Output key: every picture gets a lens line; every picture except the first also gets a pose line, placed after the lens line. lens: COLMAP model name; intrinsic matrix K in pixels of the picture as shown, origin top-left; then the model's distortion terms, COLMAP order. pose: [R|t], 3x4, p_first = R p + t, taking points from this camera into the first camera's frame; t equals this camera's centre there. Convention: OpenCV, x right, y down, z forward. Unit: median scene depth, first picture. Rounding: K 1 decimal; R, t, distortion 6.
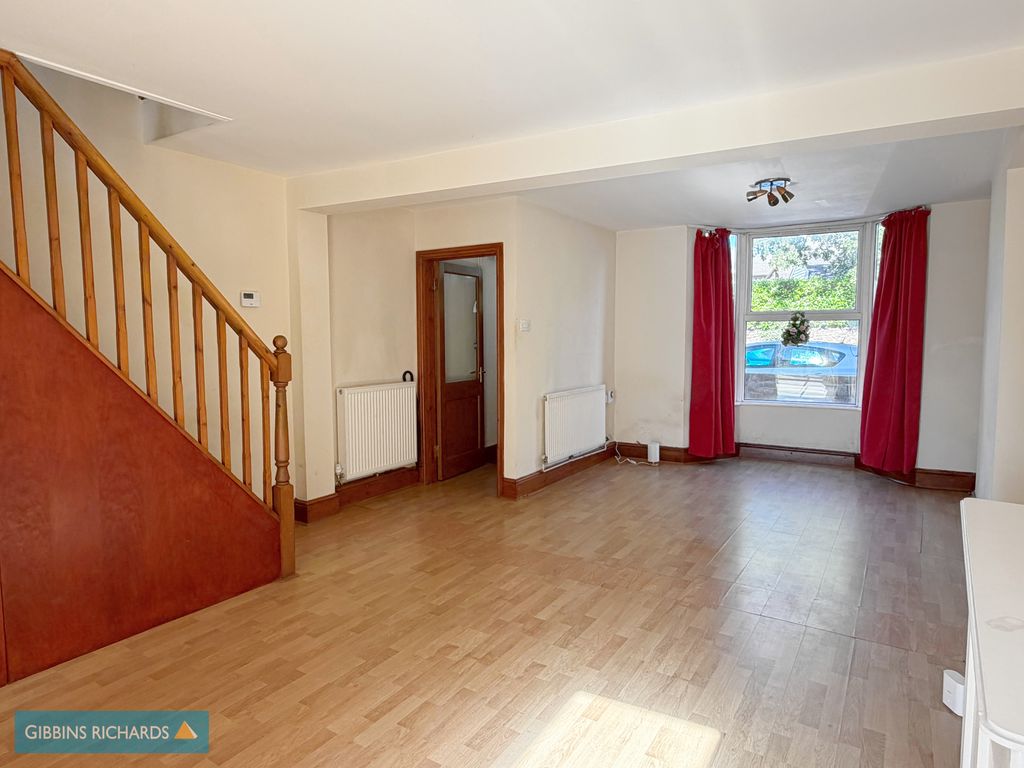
lens RADIAL K [[608.1, 0, 508.9], [0, 608.1, 381.7], [0, 0, 1]] dist [-0.007007, 0.003112]
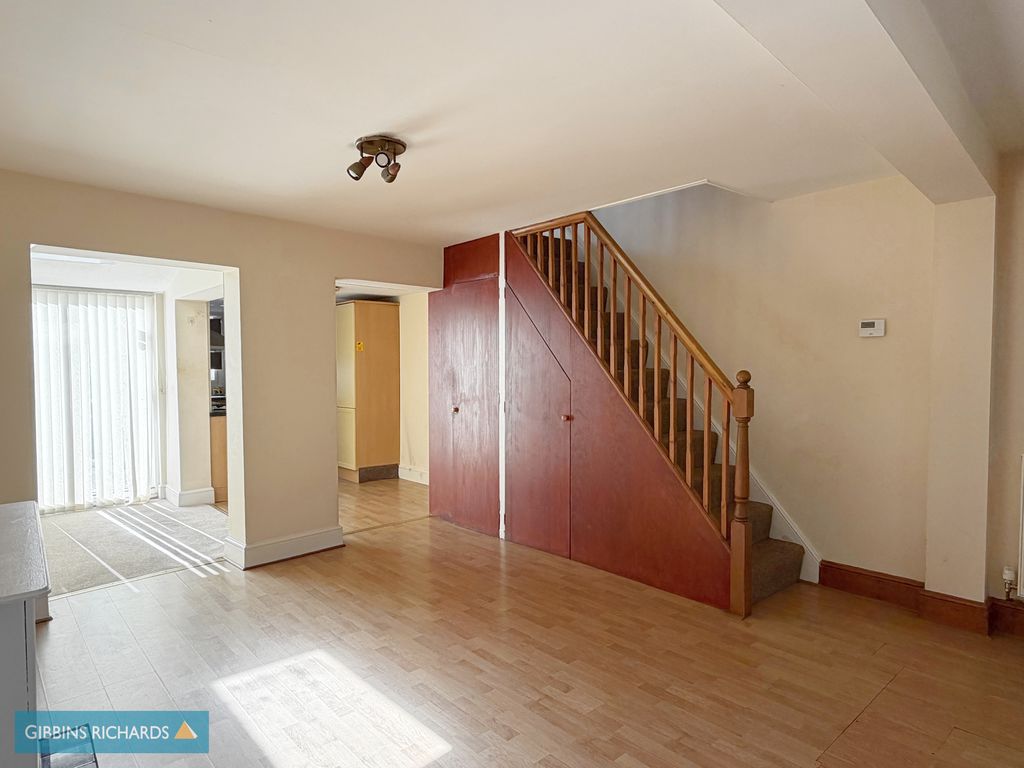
lens RADIAL K [[608.1, 0, 512.8], [0, 608.1, 385.8], [0, 0, 1]] dist [-0.007007, 0.003112]
pose [[-0.265222, 0.037278, -0.963466, 0.673178], [-0.073400, 0.995572, 0.058726, -0.080377], [0.961389, 0.086294, -0.261312, 0.888881]]
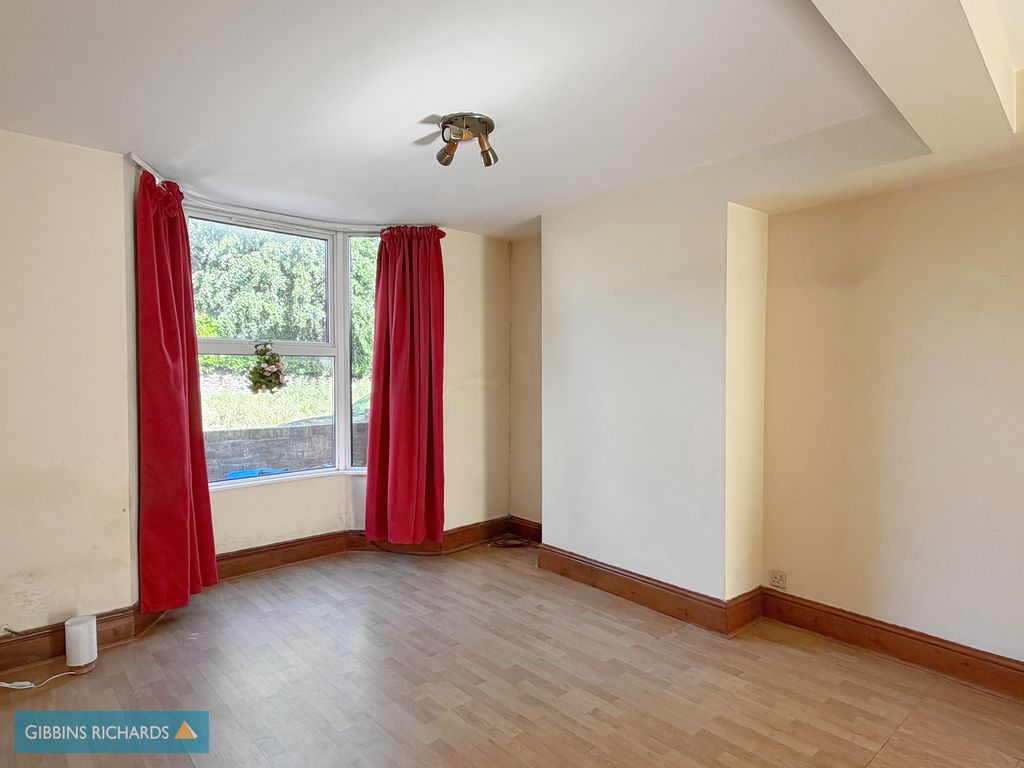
lens RADIAL K [[608.1, 0, 512.1], [0, 608.1, 385.7], [0, 0, 1]] dist [-0.007007, 0.003112]
pose [[0.270319, -0.017921, 0.962604, -0.183685], [0.076131, 0.997094, -0.002816, -0.081714], [-0.959756, 0.074045, 0.270898, 1.049637]]
